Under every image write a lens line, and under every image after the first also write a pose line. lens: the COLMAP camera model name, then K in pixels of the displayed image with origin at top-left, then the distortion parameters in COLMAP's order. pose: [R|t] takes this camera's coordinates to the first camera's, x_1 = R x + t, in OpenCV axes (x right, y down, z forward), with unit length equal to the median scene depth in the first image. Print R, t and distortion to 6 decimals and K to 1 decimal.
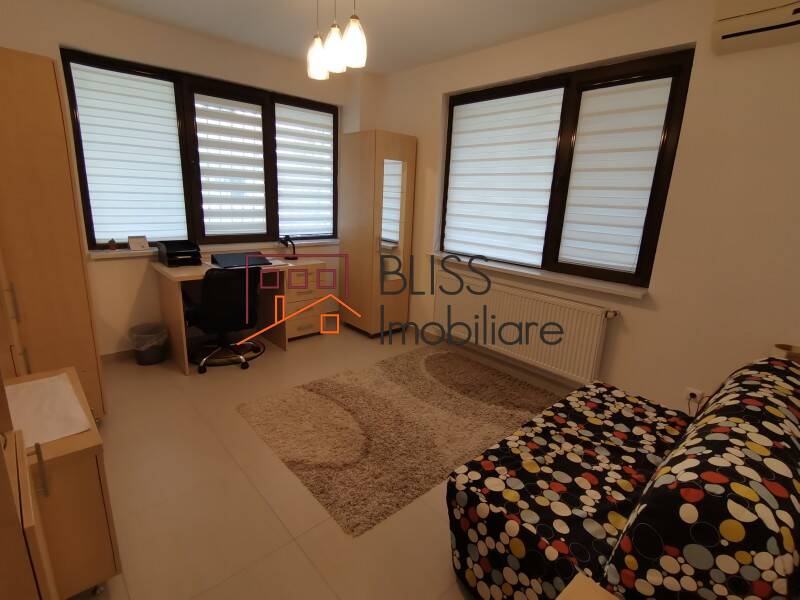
lens RADIAL K [[403.2, 0, 400.8], [0, 403.2, 299.7], [0, 0, 1]] dist [0.013361, -0.001755]
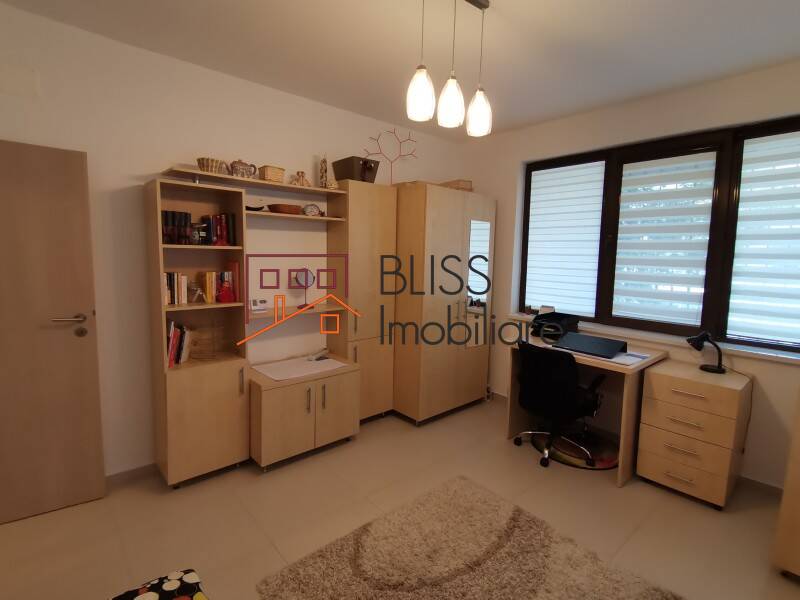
lens RADIAL K [[403.2, 0, 400.5], [0, 403.2, 295.6], [0, 0, 1]] dist [0.013361, -0.001755]
pose [[-0.008392, 0.060162, -0.998153, 0.518163], [-0.283706, 0.957028, 0.060068, -0.161371], [0.958875, 0.283686, 0.009037, 0.706573]]
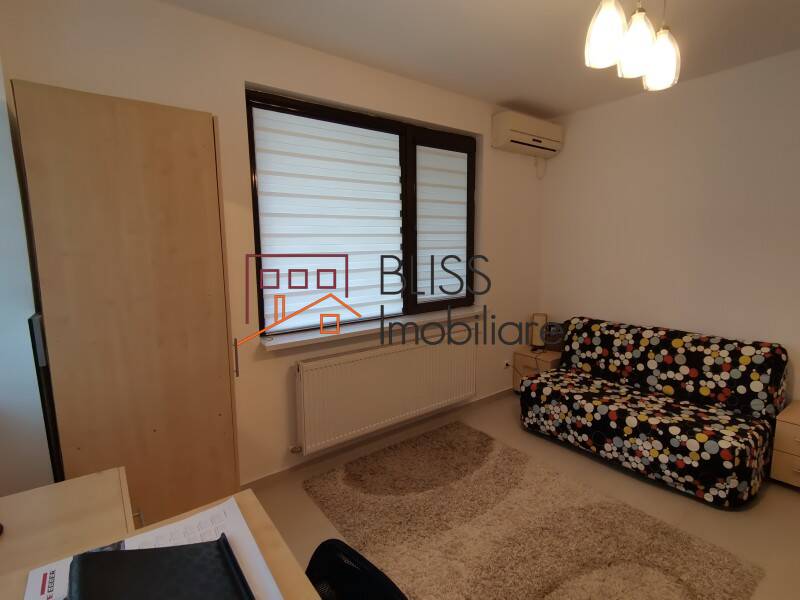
lens RADIAL K [[403.2, 0, 397.6], [0, 403.2, 297.2], [0, 0, 1]] dist [0.013361, -0.001755]
pose [[0.073358, -0.183239, 0.980328, -0.645147], [0.265809, 0.951011, 0.157869, -0.302179], [-0.961230, 0.248999, 0.118471, 0.985206]]
